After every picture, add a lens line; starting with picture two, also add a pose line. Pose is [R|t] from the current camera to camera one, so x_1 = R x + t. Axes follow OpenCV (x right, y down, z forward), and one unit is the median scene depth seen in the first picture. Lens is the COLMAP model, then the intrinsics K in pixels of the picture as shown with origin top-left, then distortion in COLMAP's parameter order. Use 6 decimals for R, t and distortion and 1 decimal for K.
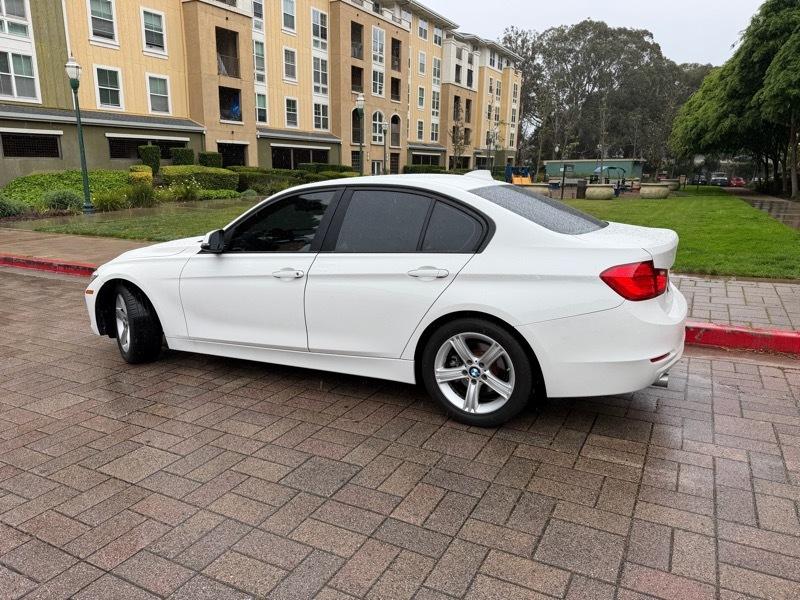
lens RADIAL K [[559.8, 0, 391.6], [0, 559.8, 309.4], [0, 0, 1]] dist [0.052482, -0.061194]
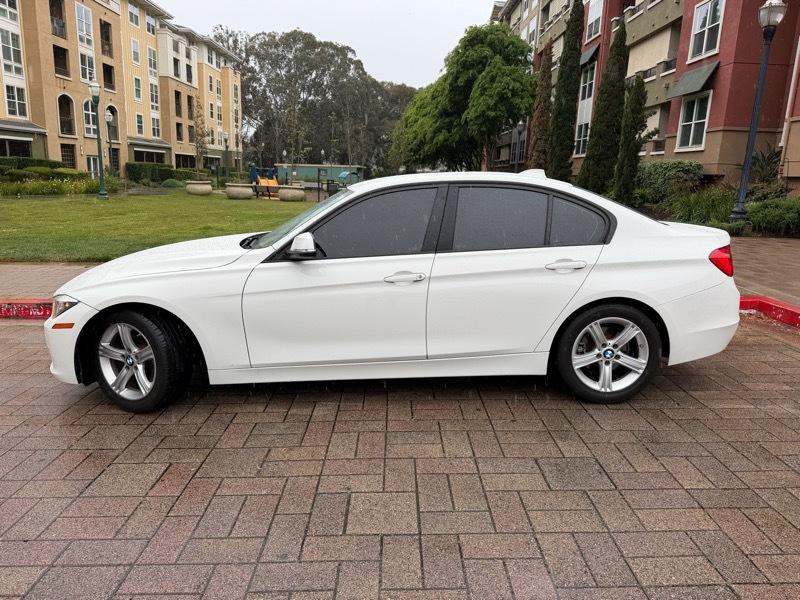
lens RADIAL K [[567.5, 0, 401.3], [0, 567.5, 297.8], [0, 0, 1]] dist [0.045229, -0.060268]
pose [[0.872735, -0.083179, 0.481056, -0.062243], [0.095978, 0.995381, -0.002013, -0.002785], [-0.478667, 0.047928, 0.876687, 0.018690]]
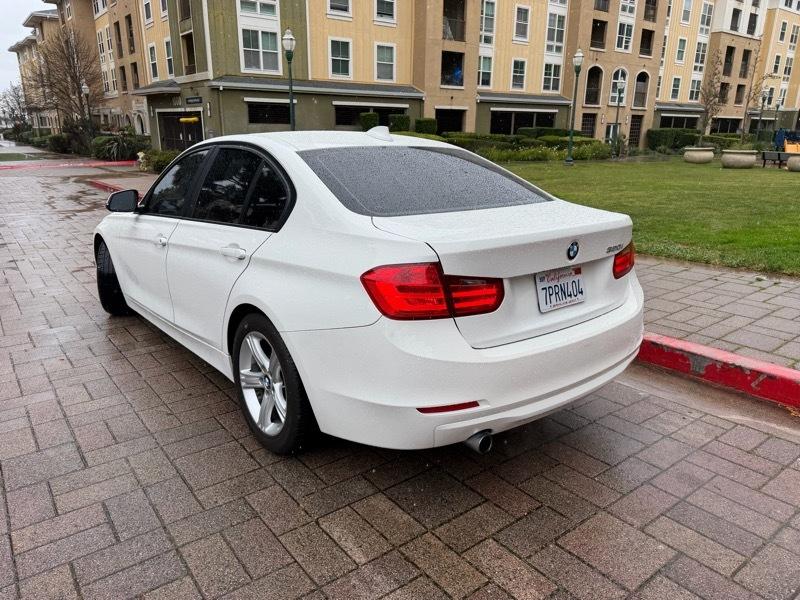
lens RADIAL K [[564.2, 0, 391.5], [0, 564.2, 297.5], [0, 0, 1]] dist [0.026193, -0.026287]
pose [[0.909689, 0.116684, -0.398560, 0.052637], [-0.102520, 0.993111, 0.056752, -0.005991], [0.402437, -0.010766, 0.915385, 0.029229]]
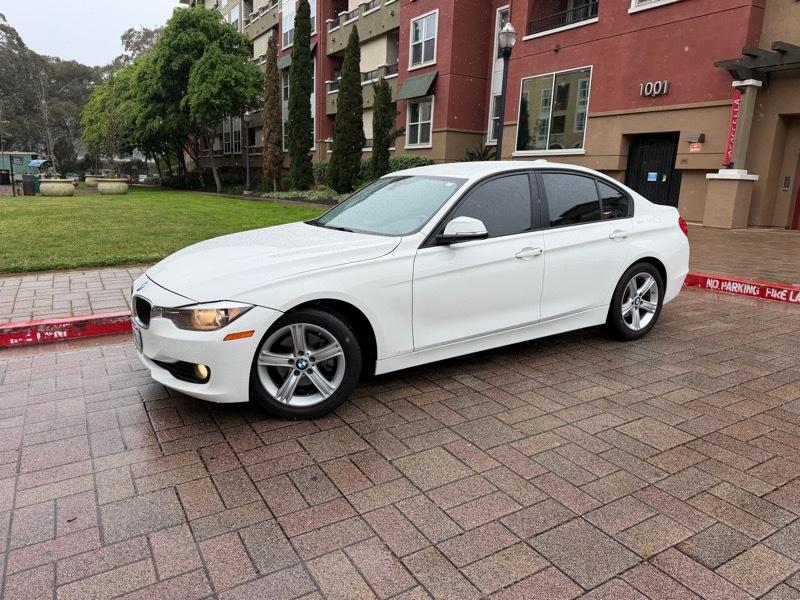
lens RADIAL K [[567.5, 0, 401.3], [0, 567.5, 297.8], [0, 0, 1]] dist [0.045229, -0.060268]
pose [[0.507311, -0.166761, 0.845474, -0.118809], [0.181747, 0.979735, 0.084189, -0.011048], [-0.842380, 0.110952, 0.527338, 0.063257]]
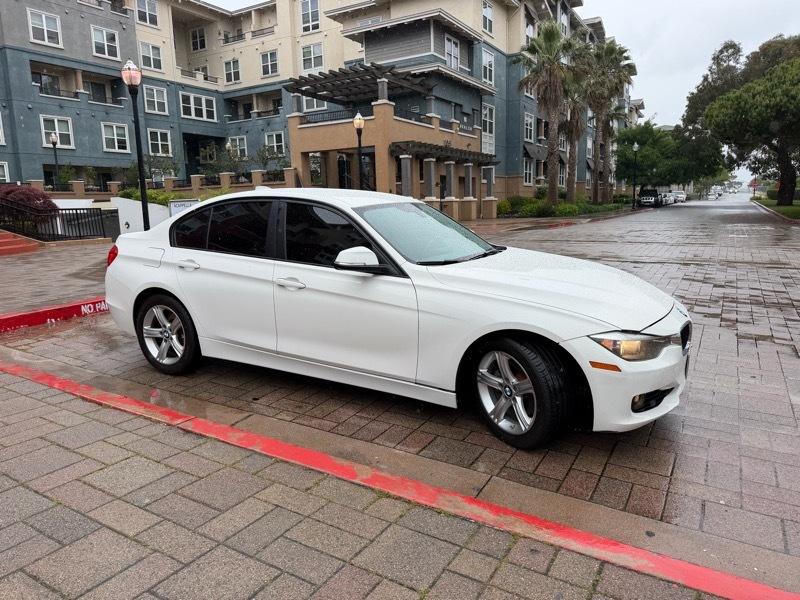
lens RADIAL K [[554.6, 0, 393.9], [0, 554.6, 301.0], [0, 0, 1]] dist [0.049861, -0.062917]
pose [[-0.999177, 0.013565, 0.038236, -0.019087], [0.027918, 0.913726, 0.405372, -0.052559], [-0.029439, 0.406105, -0.913352, 0.229594]]
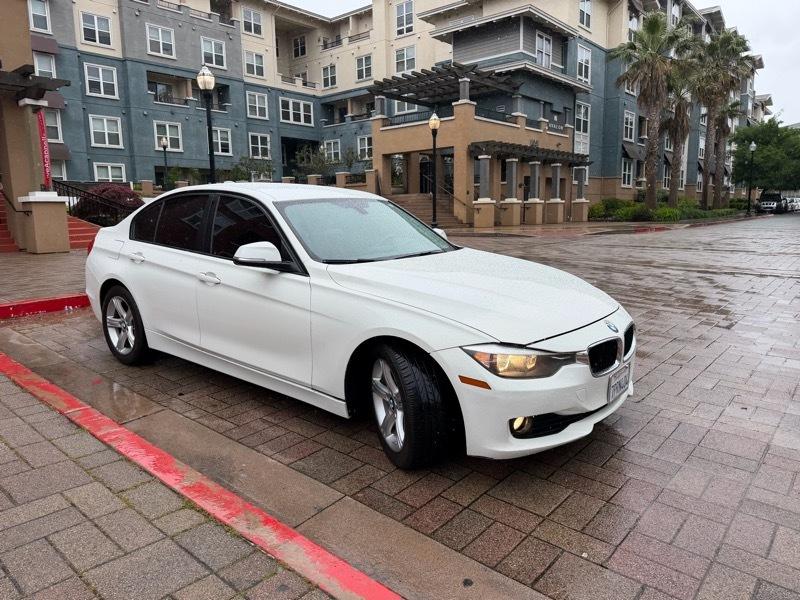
lens RADIAL K [[554.6, 0, 393.9], [0, 554.6, 301.0], [0, 0, 1]] dist [0.049861, -0.062917]
pose [[-0.977763, -0.025962, 0.208100, -0.048694], [0.059574, 0.917041, 0.394318, -0.048642], [-0.201073, 0.397947, -0.895102, 0.220621]]
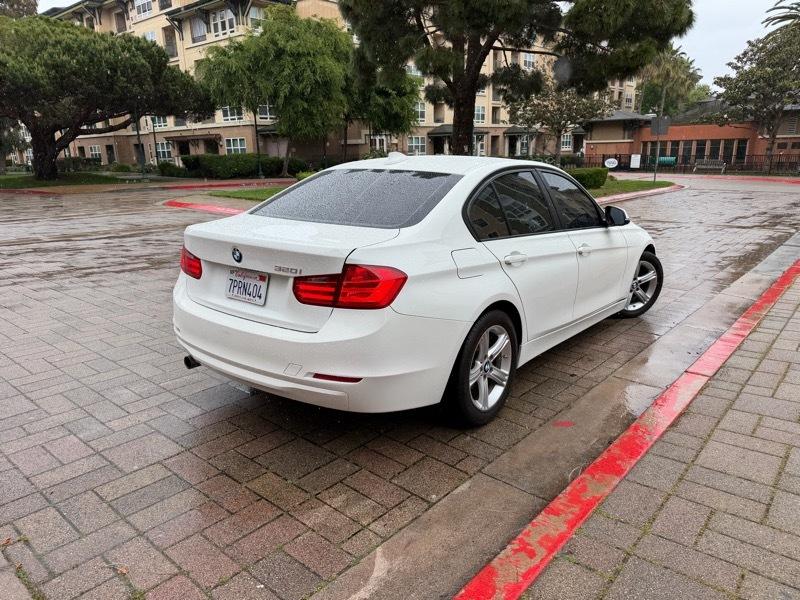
lens RADIAL K [[555.1, 0, 395.8], [0, 555.1, 307.5], [0, 0, 1]] dist [0.049852, -0.060522]
pose [[-0.210157, 0.259626, -0.942565, 0.111158], [-0.221684, 0.926330, 0.304581, -0.029699], [0.952203, 0.272962, -0.137120, 0.122317]]
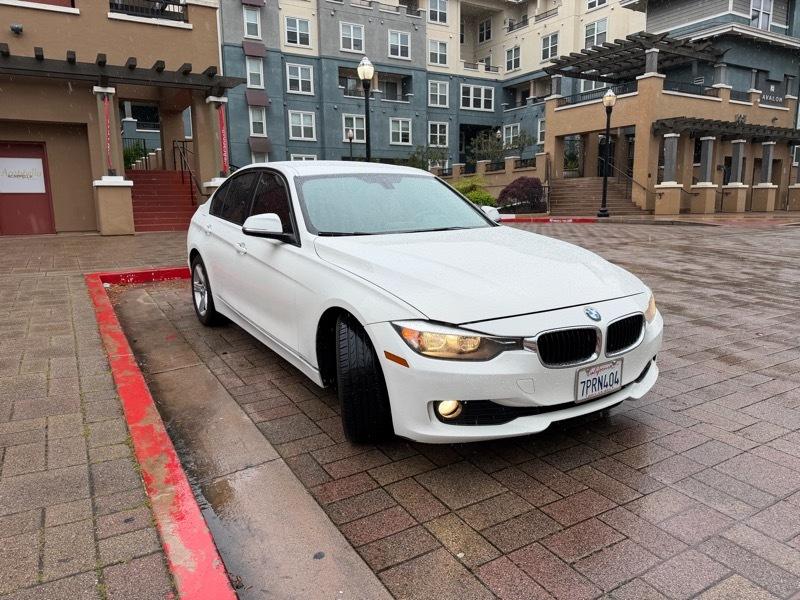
lens RADIAL K [[554.6, 0, 393.9], [0, 554.6, 301.0], [0, 0, 1]] dist [0.049861, -0.062917]
pose [[-0.859338, -0.087952, 0.503789, -0.075370], [0.131077, 0.914315, 0.383205, -0.043238], [-0.494325, 0.395338, -0.774177, 0.209586]]
